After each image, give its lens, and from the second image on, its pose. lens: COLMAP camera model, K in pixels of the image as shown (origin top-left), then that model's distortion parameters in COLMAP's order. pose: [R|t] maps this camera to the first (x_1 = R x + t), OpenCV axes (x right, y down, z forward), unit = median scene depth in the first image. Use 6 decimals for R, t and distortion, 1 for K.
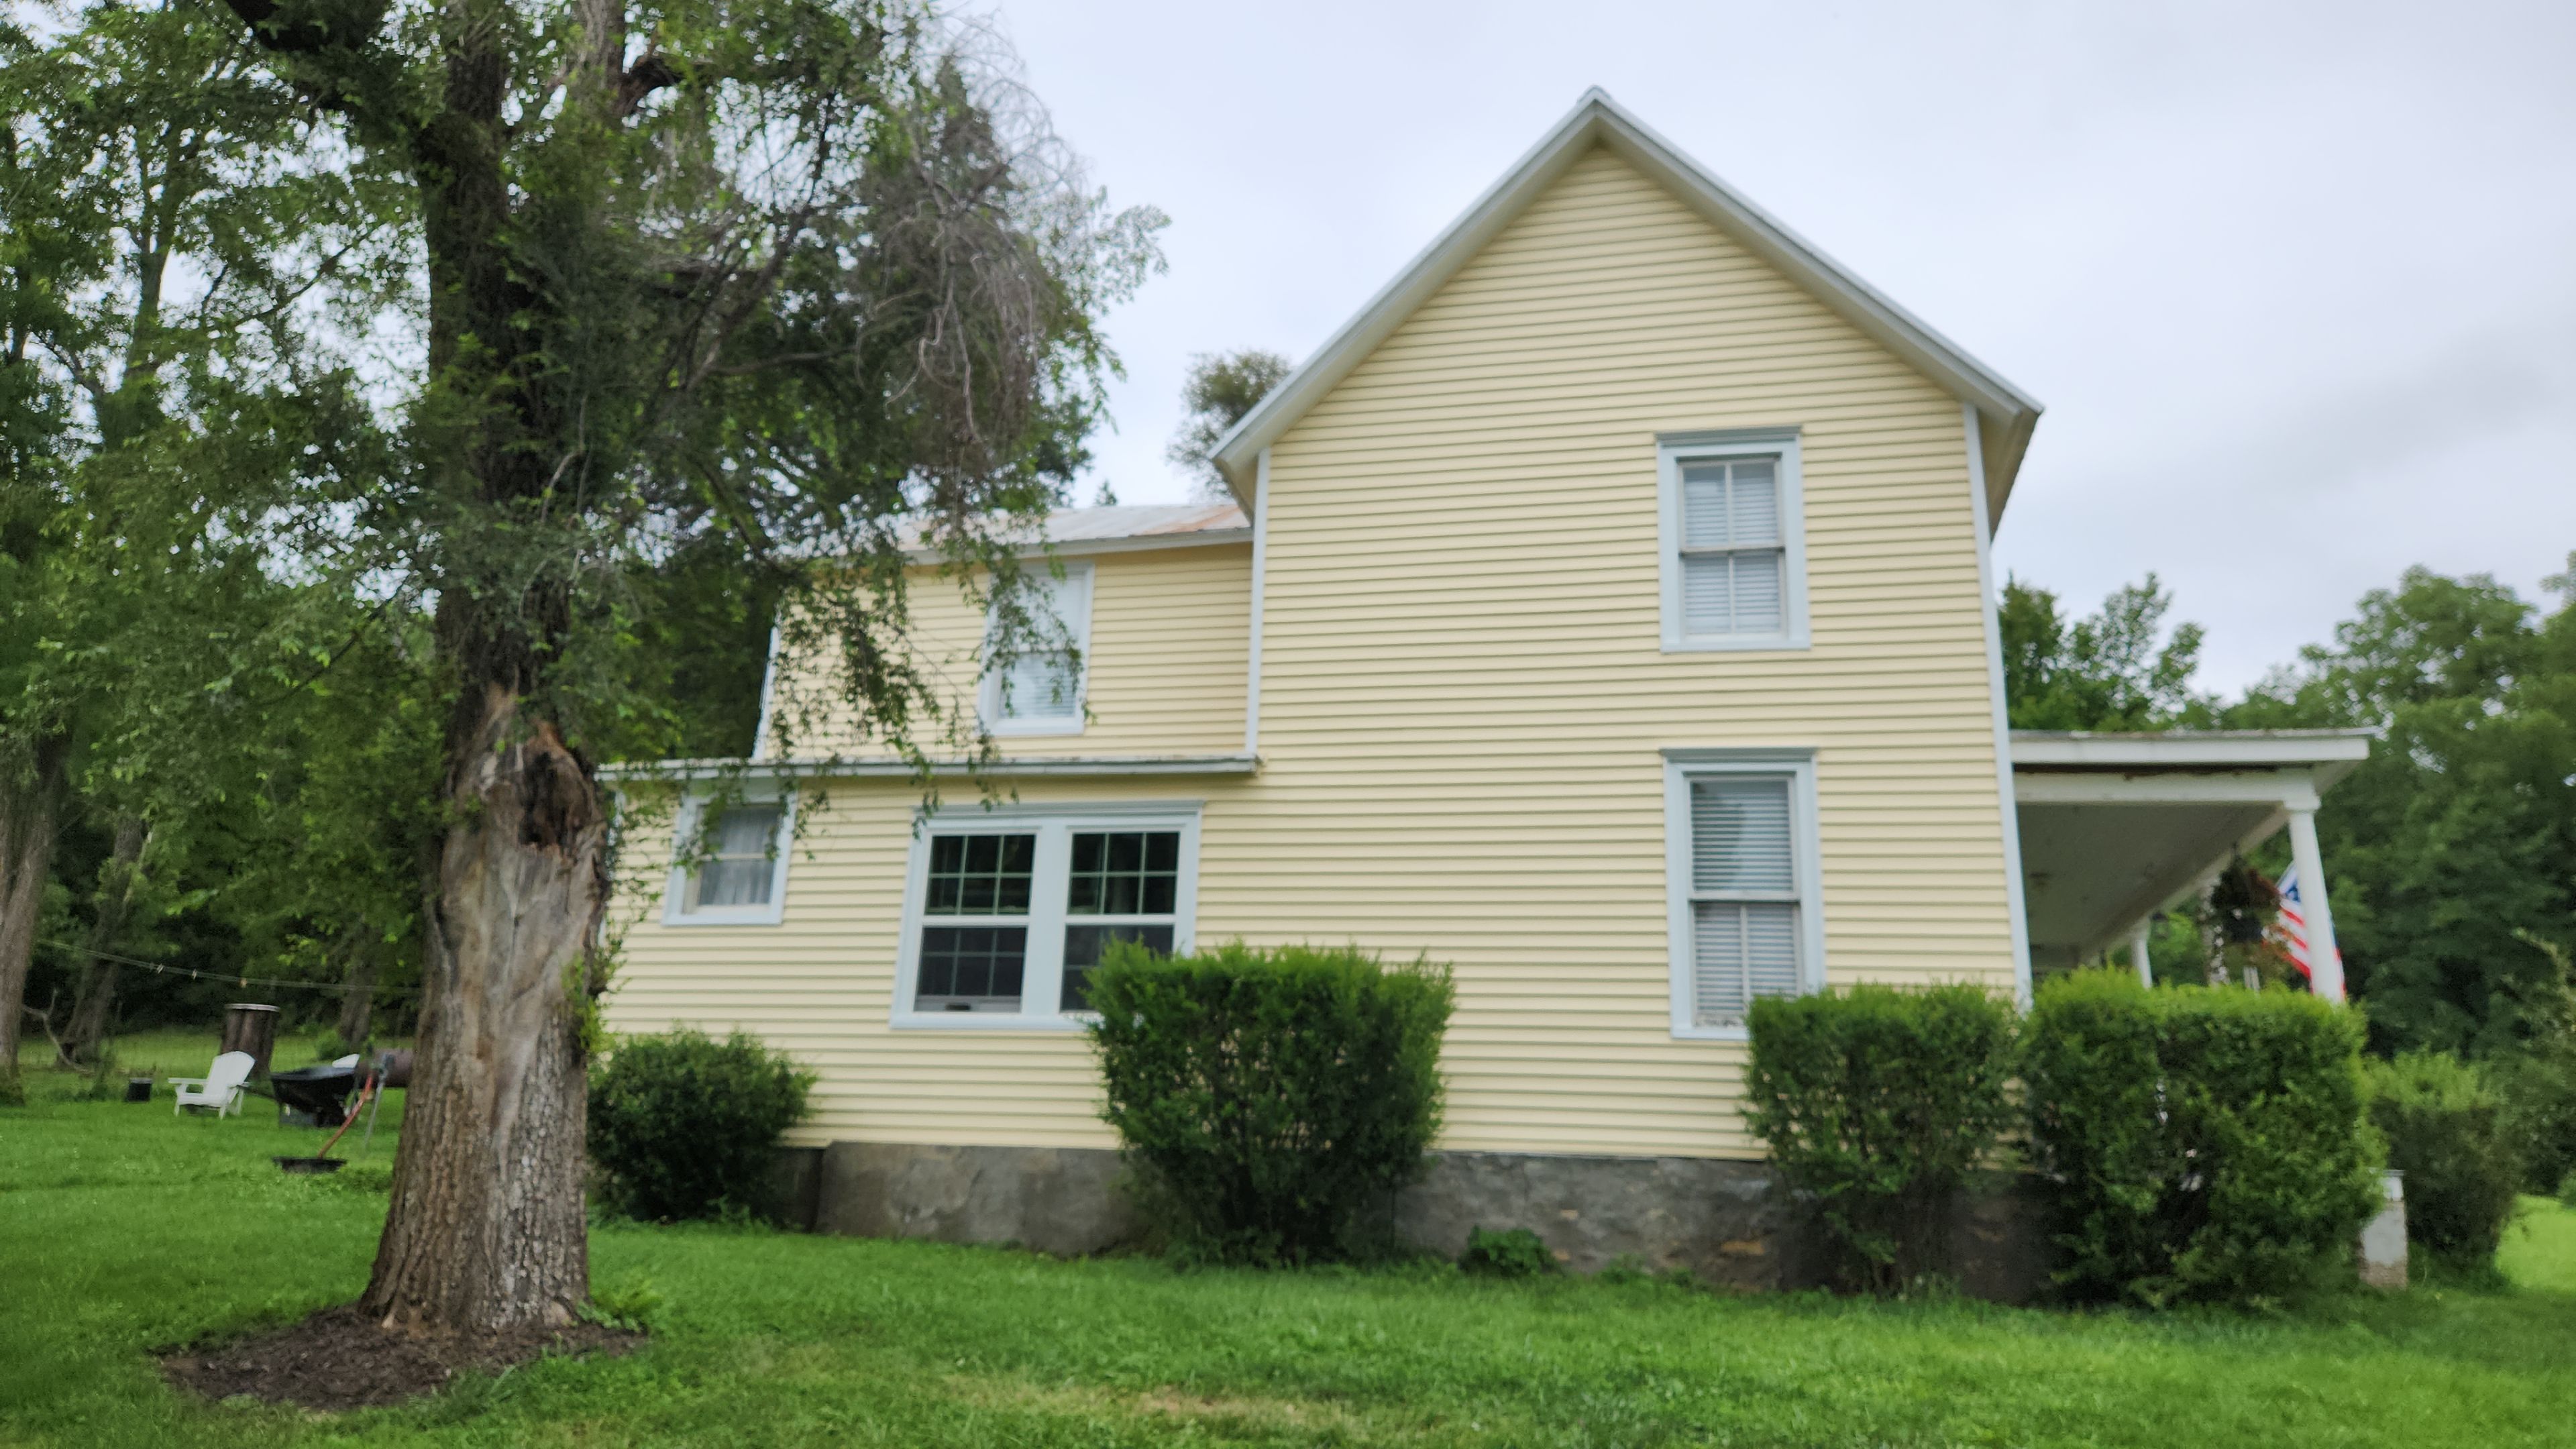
lens RADIAL K [[1701.4, 0, 1294.5], [0, 1701.4, 709.7], [0, 0, 1]] dist [0.007191, 0.000902]
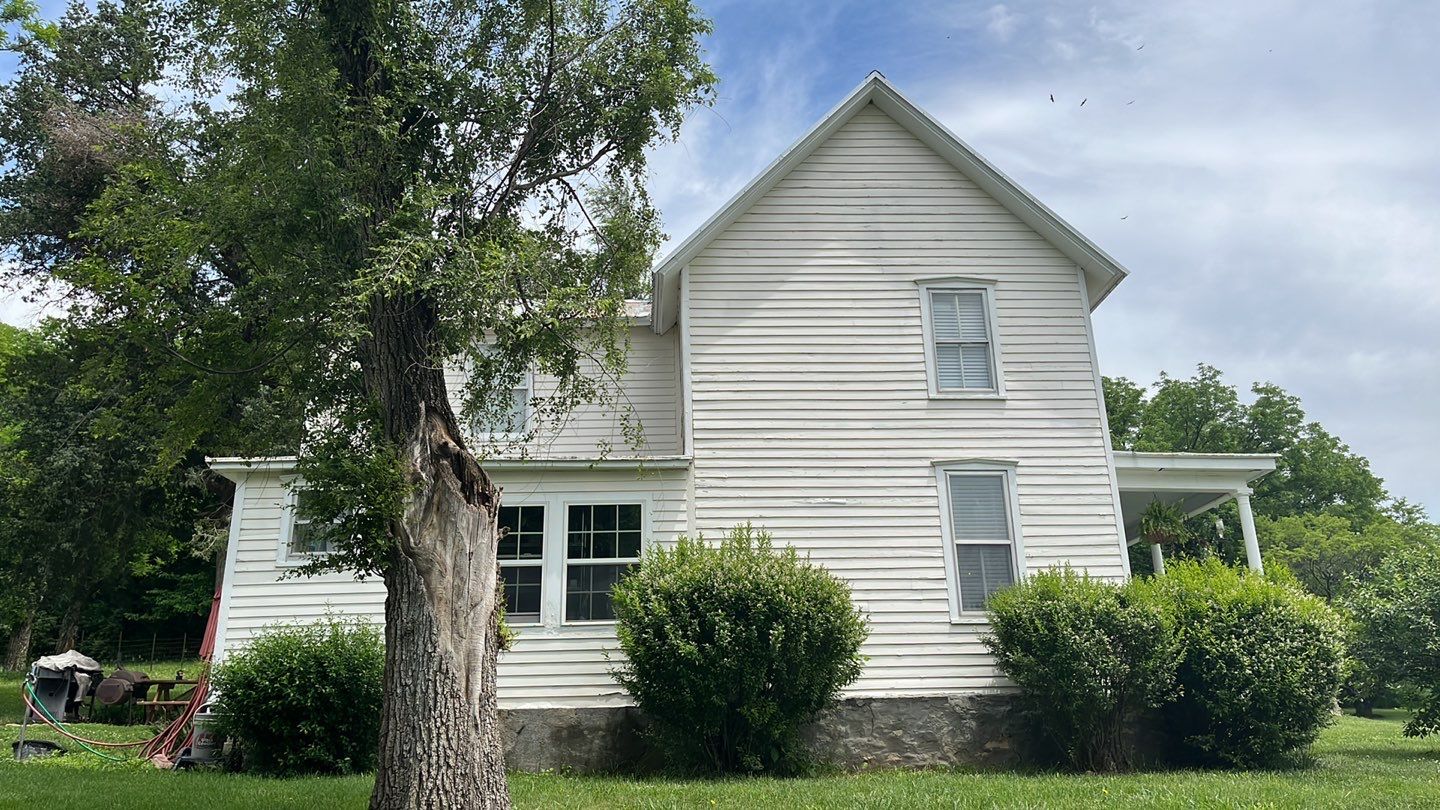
lens RADIAL K [[1036.4, 0, 716.4], [0, 1036.4, 406.0], [0, 0, 1]] dist [0.000154, 0.001116]
pose [[0.963043, 0.032334, 0.267400, -0.279219], [-0.023938, 0.999115, -0.034597, 0.011716], [-0.268282, 0.026917, 0.962964, 0.045124]]
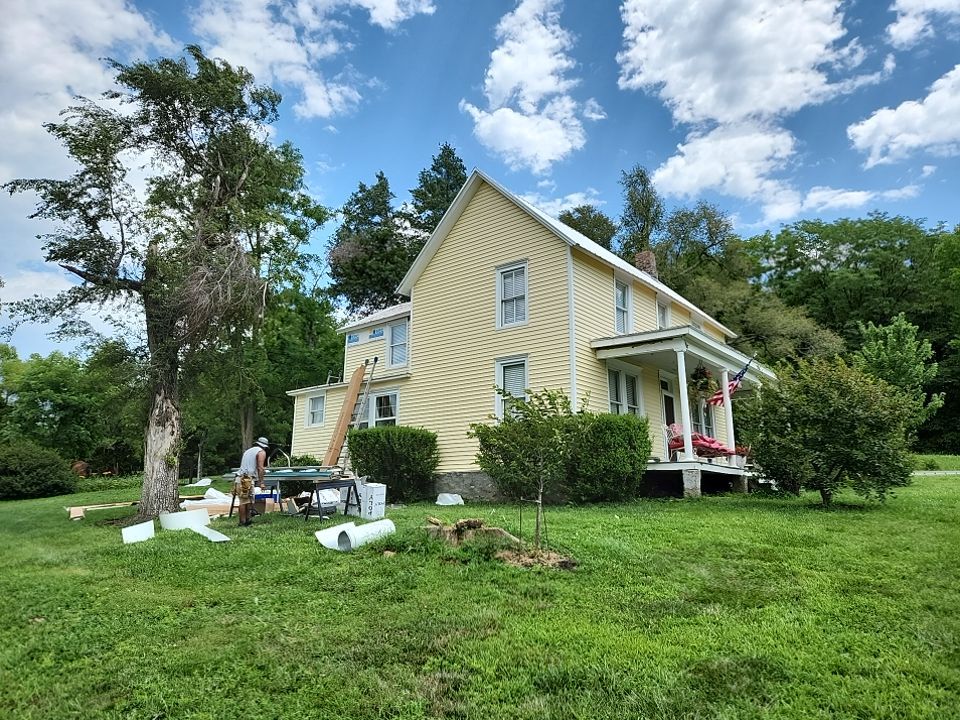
lens RADIAL K [[643.5, 0, 477.3], [0, 643.5, 357.6], [0, 0, 1]] dist [0.044570, 0.000335]
pose [[0.905273, -0.132017, -0.403797, 0.731457], [0.155201, 0.987565, 0.025072, -0.017381], [0.395466, -0.085366, 0.914505, -0.252320]]
